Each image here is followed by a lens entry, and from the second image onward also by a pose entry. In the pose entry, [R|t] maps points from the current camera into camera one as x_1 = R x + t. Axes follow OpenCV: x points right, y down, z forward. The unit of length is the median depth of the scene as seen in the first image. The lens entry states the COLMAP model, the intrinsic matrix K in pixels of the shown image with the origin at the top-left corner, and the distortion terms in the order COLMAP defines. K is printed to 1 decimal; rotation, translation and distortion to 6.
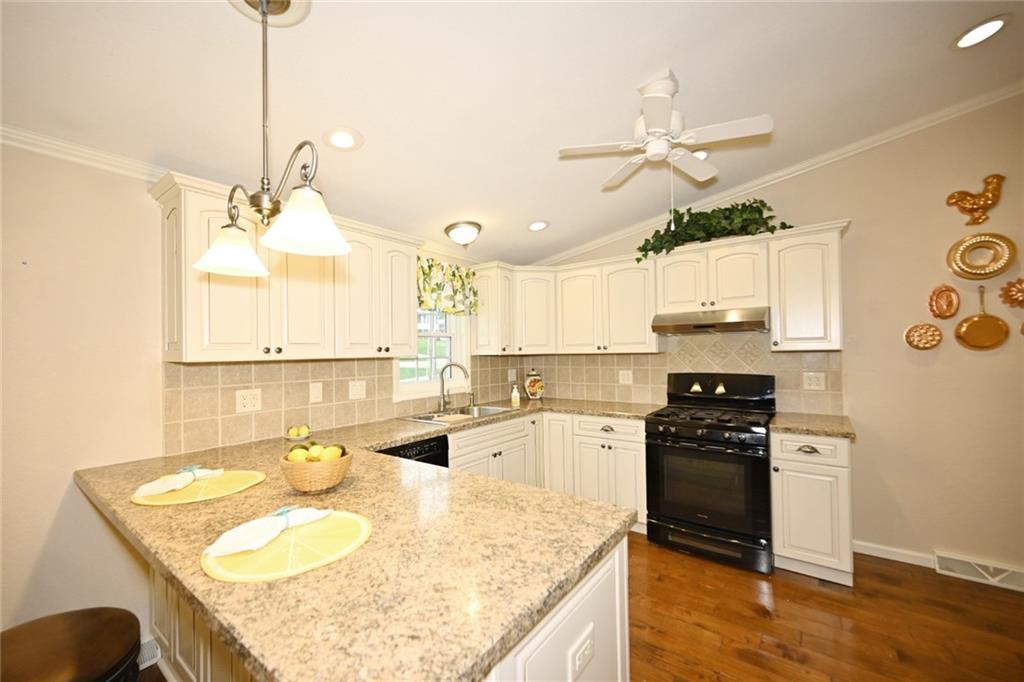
lens RADIAL K [[408.0, 0, 514.1], [0, 408.0, 344.6], [0, 0, 1]] dist [0.003588, 0.000858]
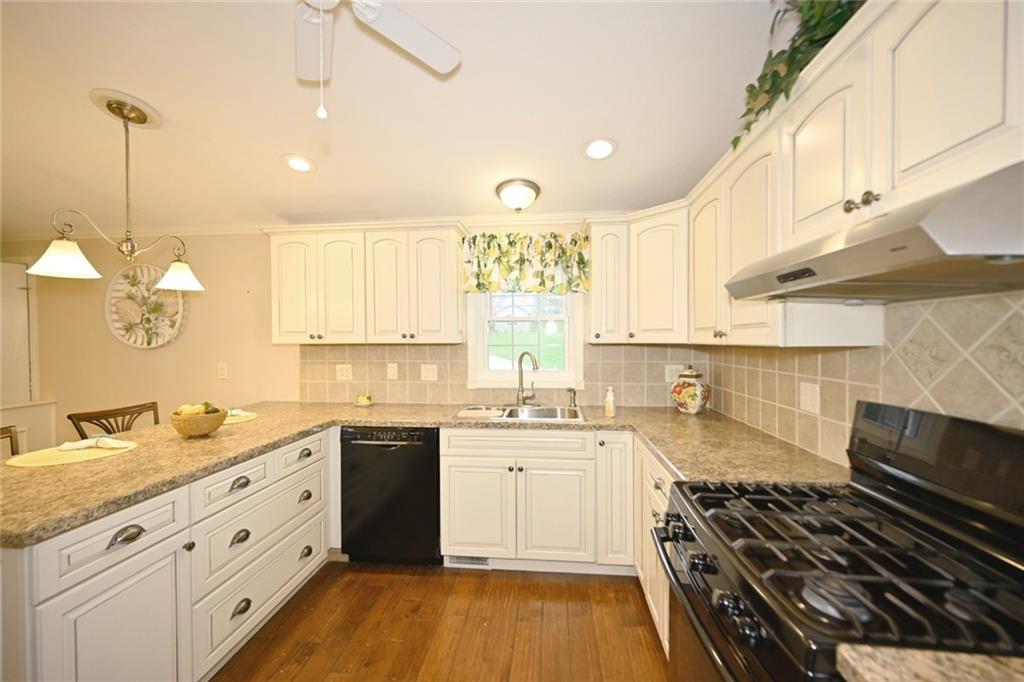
lens RADIAL K [[408.0, 0, 508.1], [0, 408.0, 343.1], [0, 0, 1]] dist [0.003588, 0.000858]
pose [[0.505895, 0.021834, -0.862319, 0.610206], [0.010592, 0.999447, 0.031520, 0.000096], [0.862530, -0.025079, 0.505384, 0.579973]]
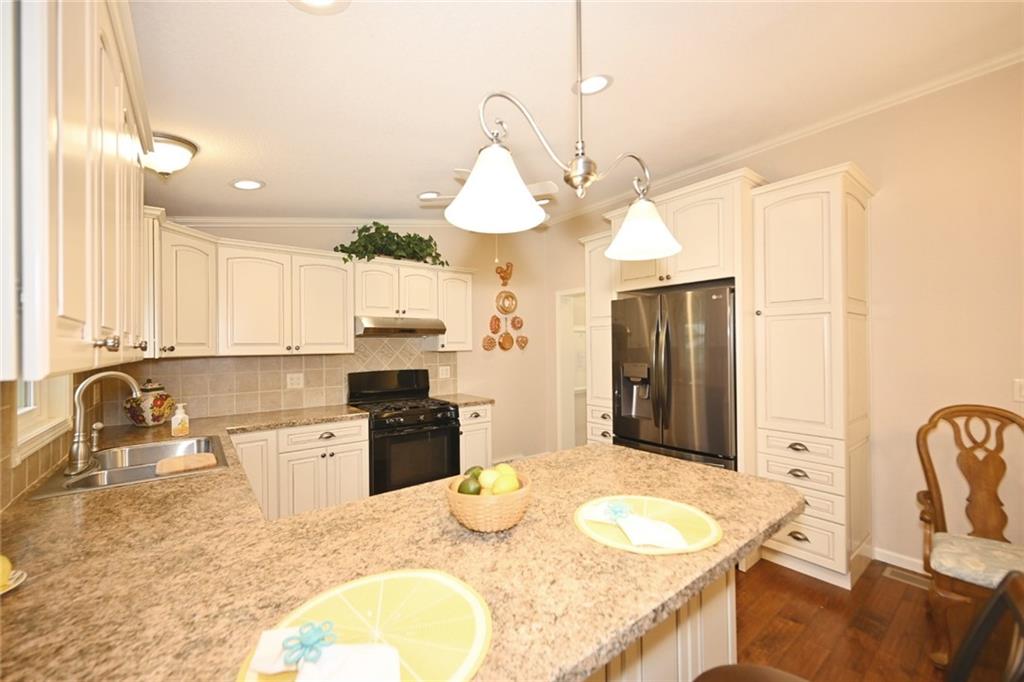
lens RADIAL K [[408.0, 0, 512.2], [0, 408.0, 343.5], [0, 0, 1]] dist [0.003588, 0.000858]
pose [[0.268721, 0.019528, 0.963020, -0.575438], [-0.007379, 0.999807, -0.018215, 0.012093], [-0.963190, -0.002212, 0.268813, 0.360414]]
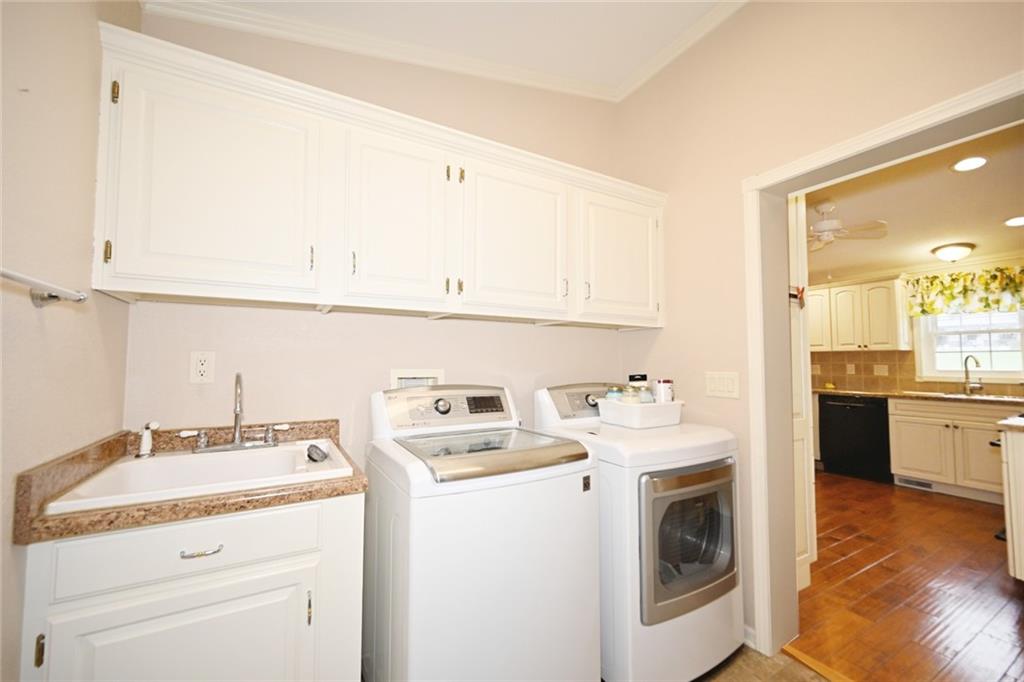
lens RADIAL K [[408.0, 0, 513.9], [0, 408.0, 342.5], [0, 0, 1]] dist [0.003588, 0.000858]
pose [[-0.401396, -0.025618, -0.915546, 1.629534], [0.022522, 0.999030, -0.037829, 0.024347], [0.915628, -0.035805, -0.400430, 0.269553]]
